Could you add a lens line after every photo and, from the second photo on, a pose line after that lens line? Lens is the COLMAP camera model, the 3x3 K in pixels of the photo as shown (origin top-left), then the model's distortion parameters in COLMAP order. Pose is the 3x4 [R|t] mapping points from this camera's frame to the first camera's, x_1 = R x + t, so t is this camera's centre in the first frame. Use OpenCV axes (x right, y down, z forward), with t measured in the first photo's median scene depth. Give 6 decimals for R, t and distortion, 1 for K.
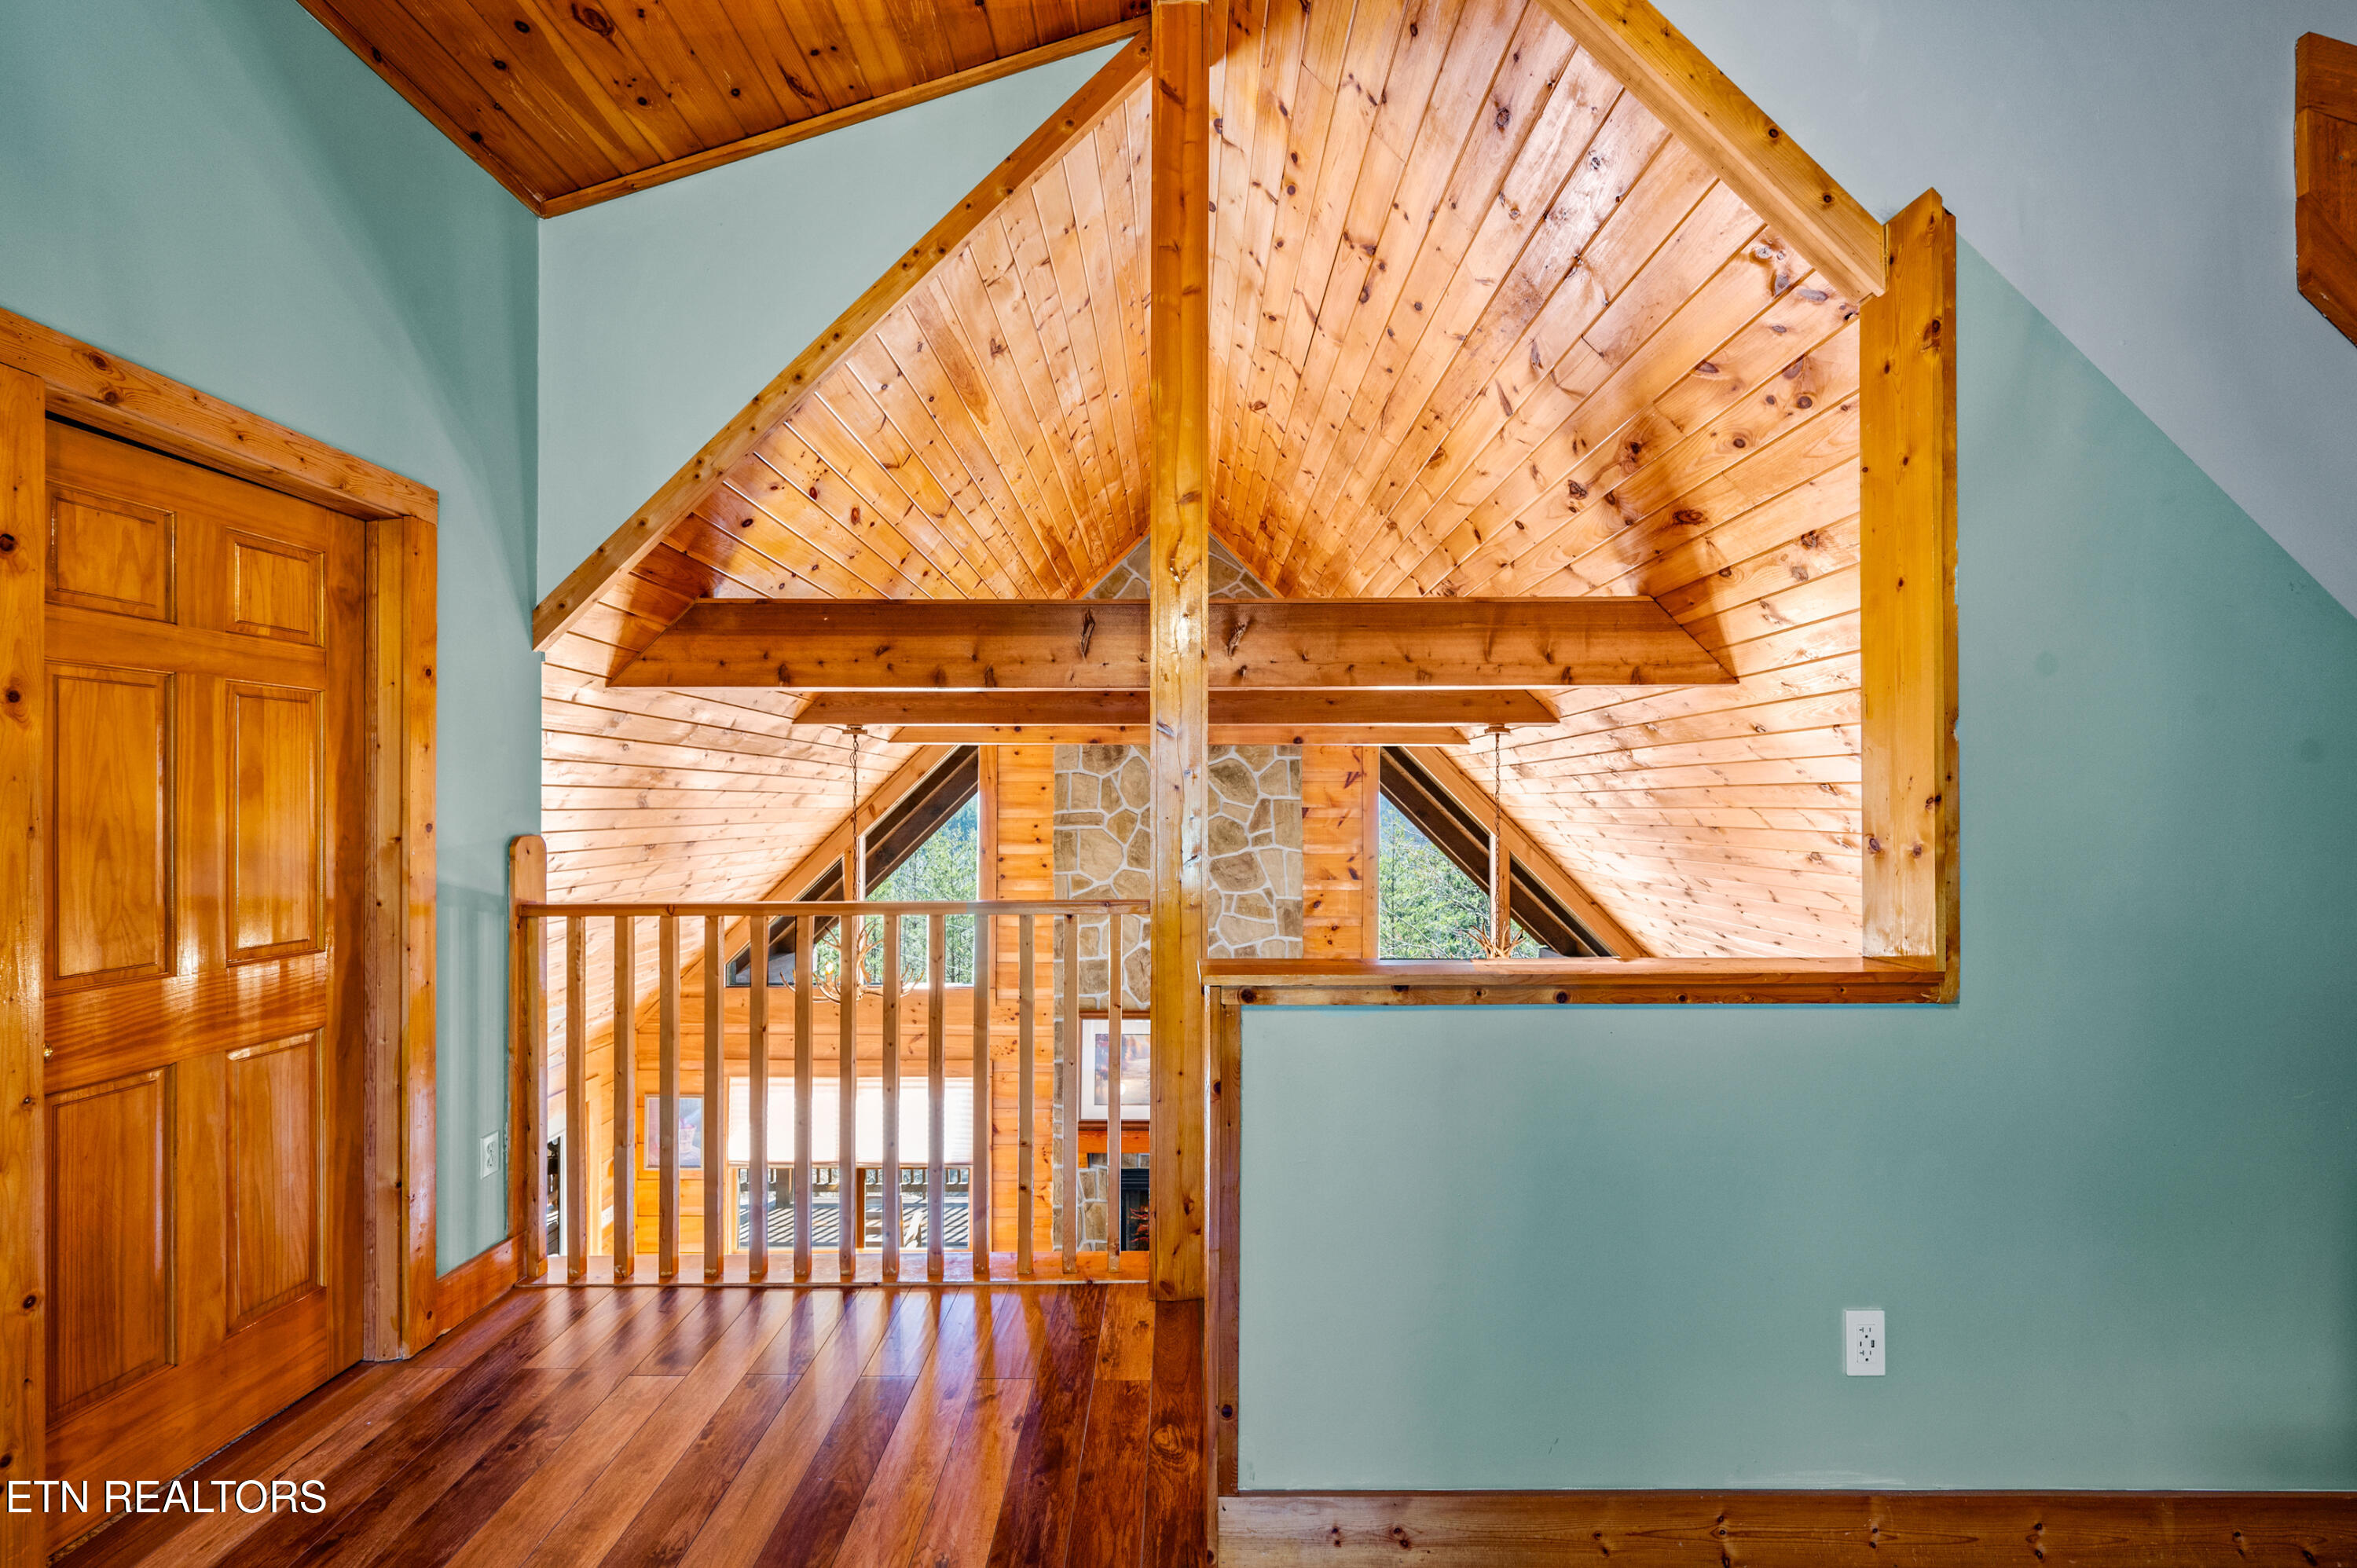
lens RADIAL K [[1009.8, 0, 1177.4], [0, 1009.8, 805.7], [0, 0, 1]] dist [0.001263, 0.000010]
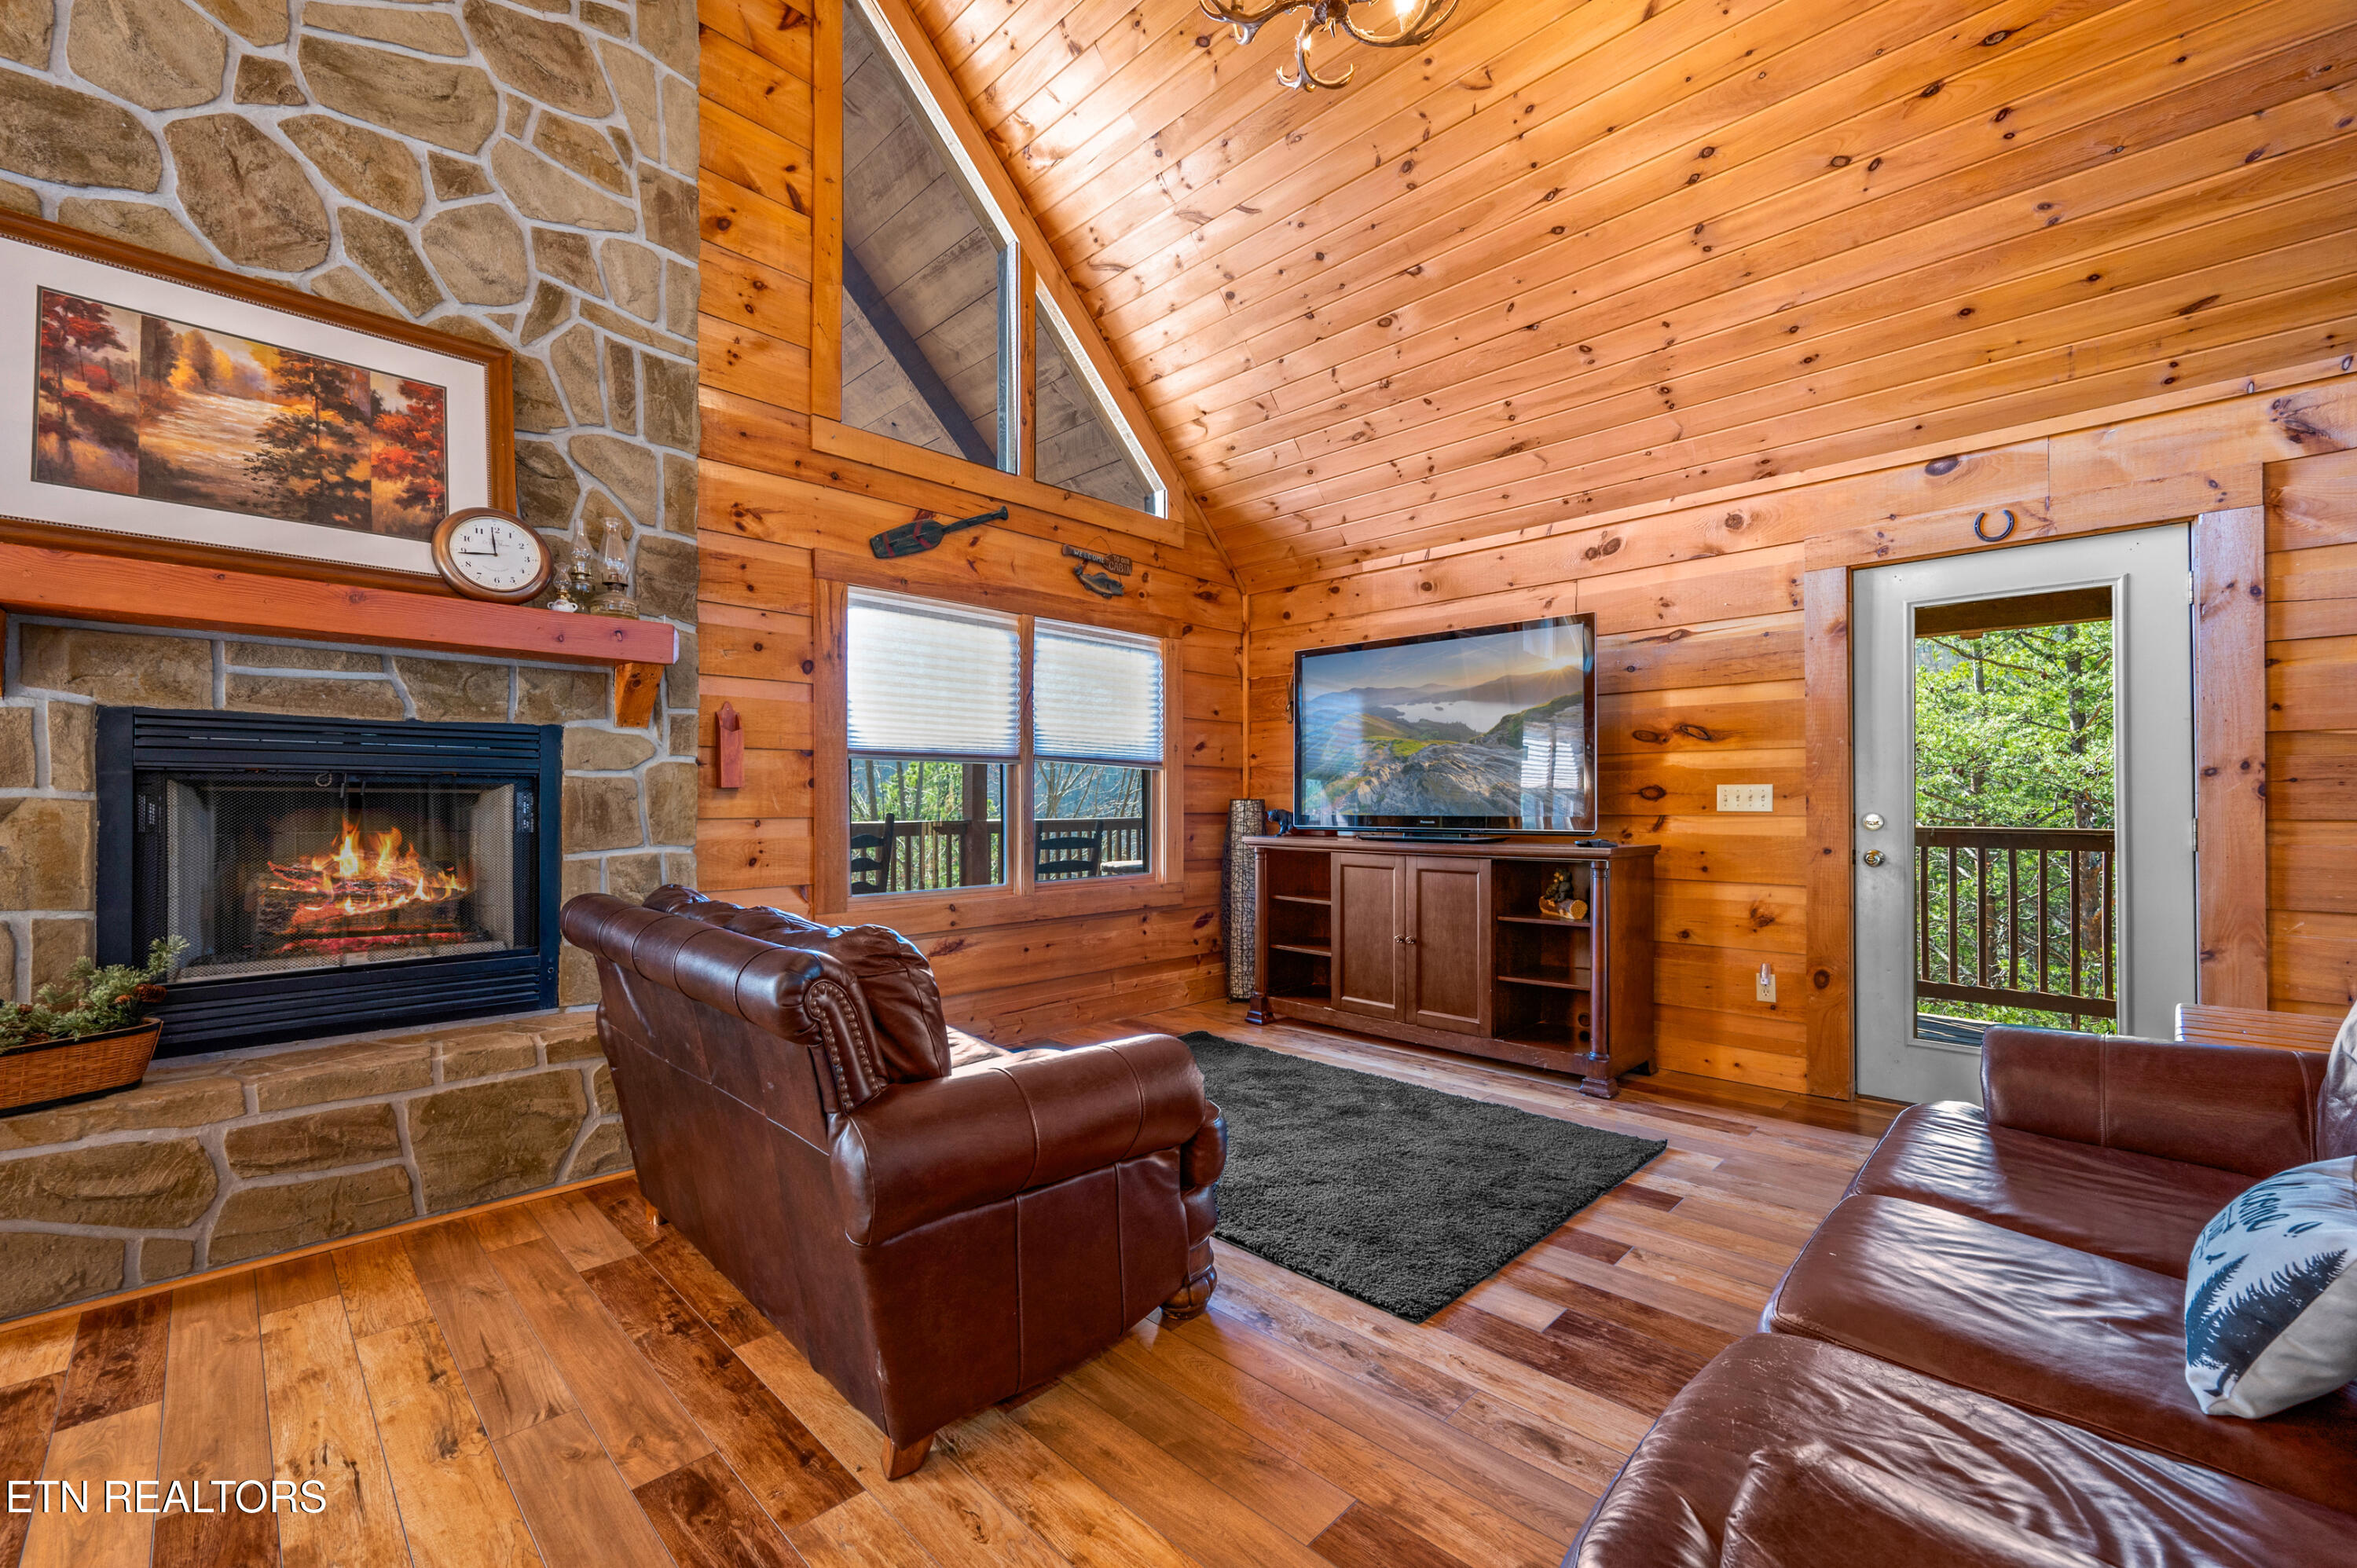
lens RADIAL K [[942.4, 0, 1171.1], [0, 942.4, 797.8], [0, 0, 1]] dist [0.001143, -0.000546]
pose [[0.694293, 0.008730, 0.719640, -0.100776], [0.001403, 0.999908, -0.013484, 0.907698], [-0.719691, 0.010371, 0.694217, 1.188989]]
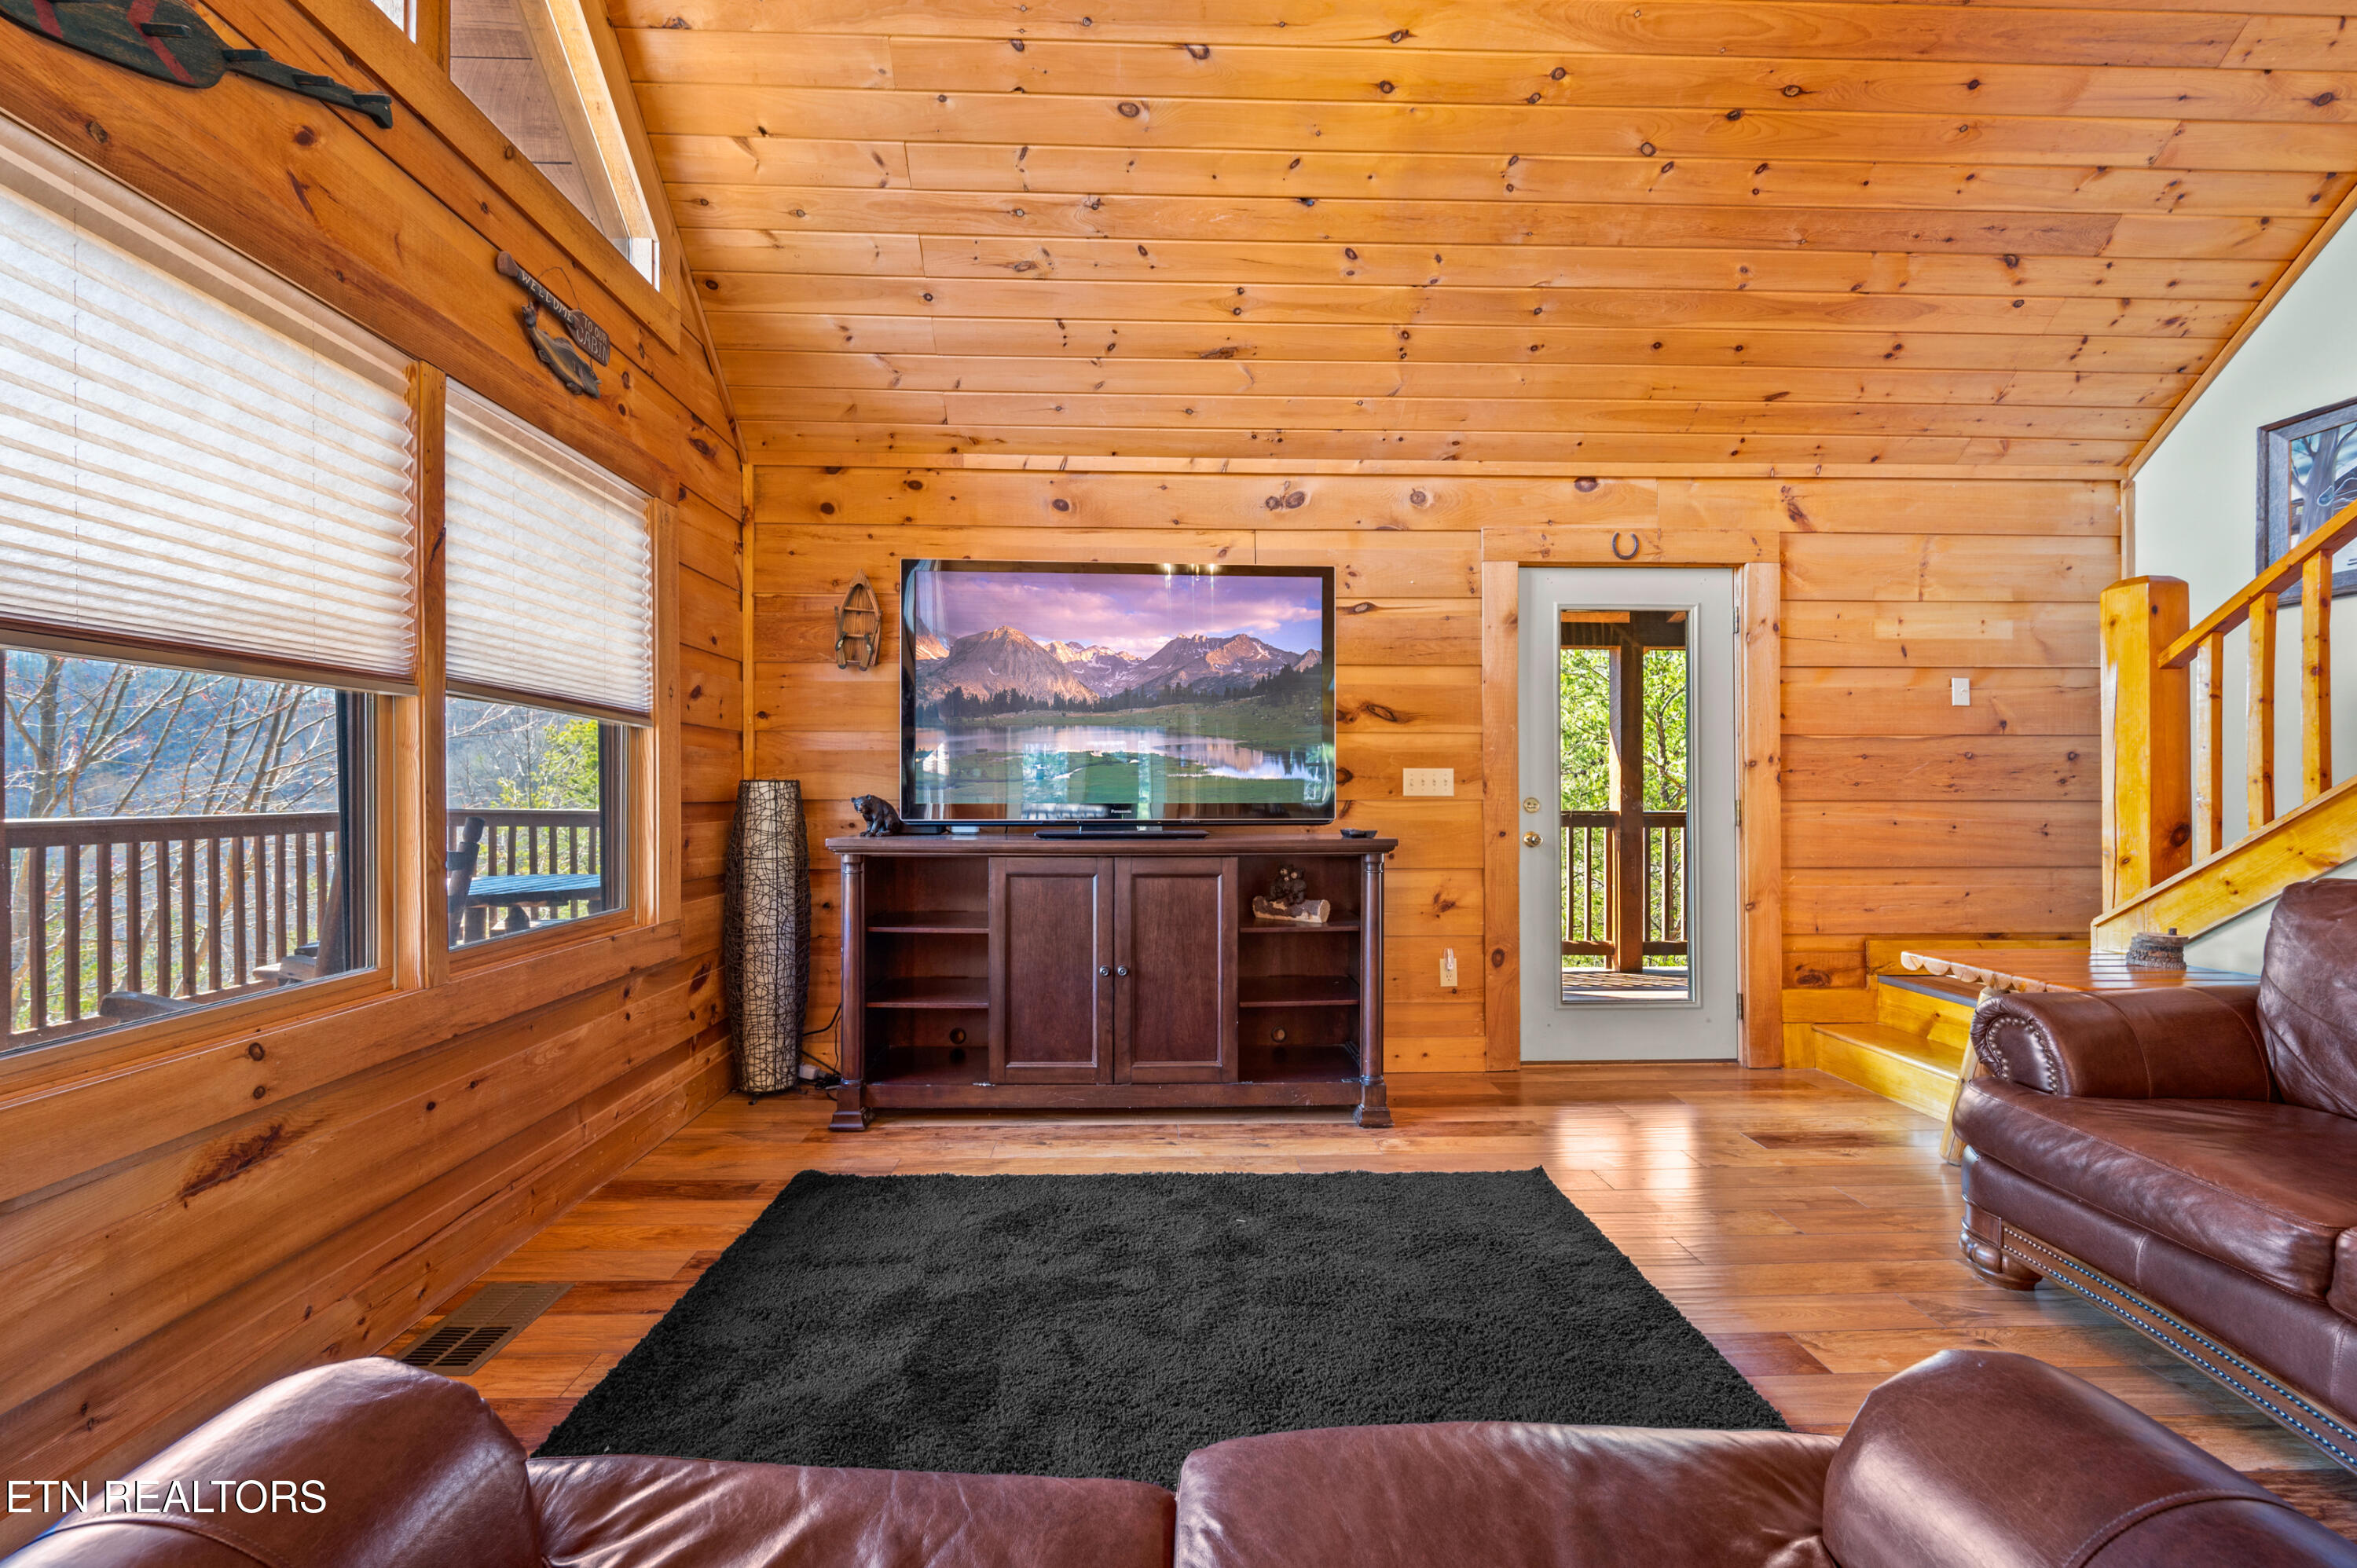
lens RADIAL K [[942.4, 0, 1189.6], [0, 942.4, 793.6], [0, 0, 1]] dist [0.001143, -0.000546]
pose [[-0.044947, 0.001429, 0.998988, 0.106635], [0.004960, 0.999987, -0.001207, 0.907040], [-0.998977, 0.004900, -0.044954, 1.850997]]
